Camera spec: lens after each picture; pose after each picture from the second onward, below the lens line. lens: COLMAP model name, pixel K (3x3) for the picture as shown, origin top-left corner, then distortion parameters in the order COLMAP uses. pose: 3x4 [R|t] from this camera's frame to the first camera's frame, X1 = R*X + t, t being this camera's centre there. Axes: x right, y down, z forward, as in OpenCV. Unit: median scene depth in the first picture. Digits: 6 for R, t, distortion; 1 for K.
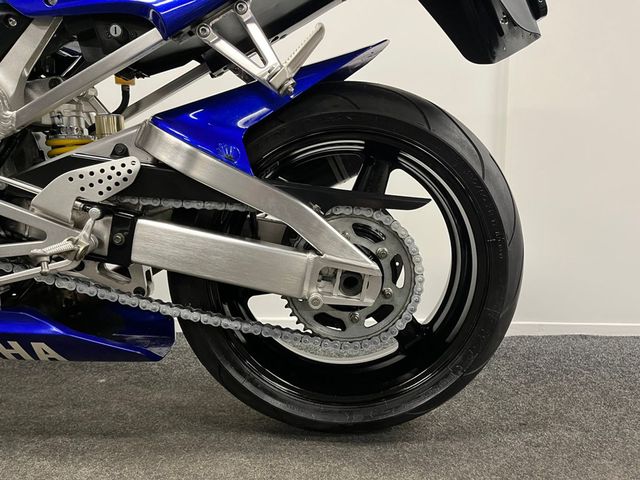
lens RADIAL K [[490.6, 0, 331.3], [0, 490.6, 234.9], [0, 0, 1]] dist [0.060938, -0.078899]
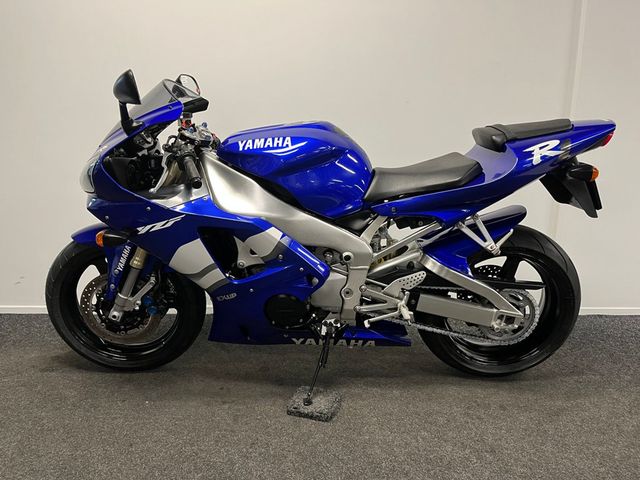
lens RADIAL K [[490.6, 0, 319.1], [0, 490.6, 241.3], [0, 0, 1]] dist [0.060938, -0.078899]
pose [[0.999516, -0.006498, -0.030409, -0.785725], [0.011146, 0.987808, 0.155276, -0.642446], [0.029030, -0.155540, 0.987403, -1.302648]]
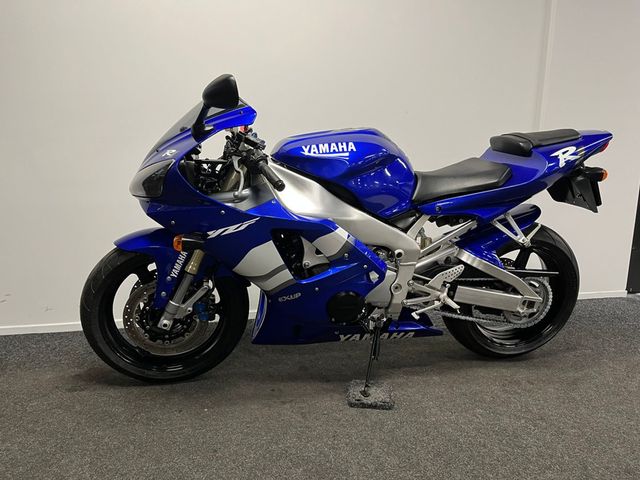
lens RADIAL K [[490.6, 0, 325.5], [0, 490.6, 239.4], [0, 0, 1]] dist [0.060938, -0.078899]
pose [[0.983632, -0.039115, 0.175891, -1.493181], [0.015109, 0.990620, 0.135806, -0.625687], [-0.179553, -0.130926, 0.974997, -1.369681]]
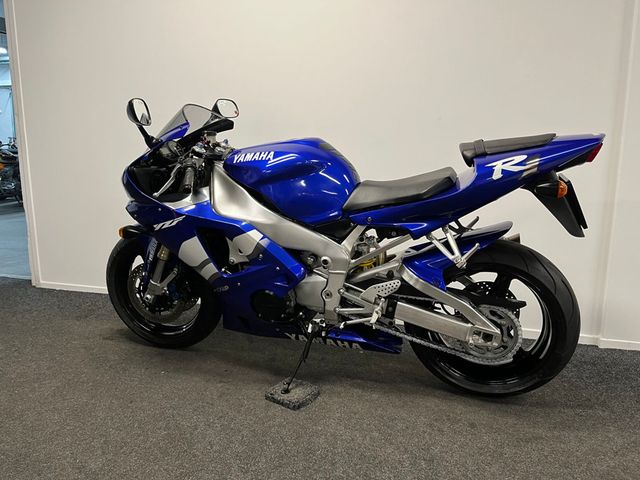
lens RADIAL K [[490.6, 0, 322.0], [0, 490.6, 237.3], [0, 0, 1]] dist [0.060938, -0.078899]
pose [[0.945721, 0.043377, -0.322071, 0.031905], [-0.006217, 0.993285, 0.115522, -0.621691], [0.324919, -0.107249, 0.939641, -1.380200]]
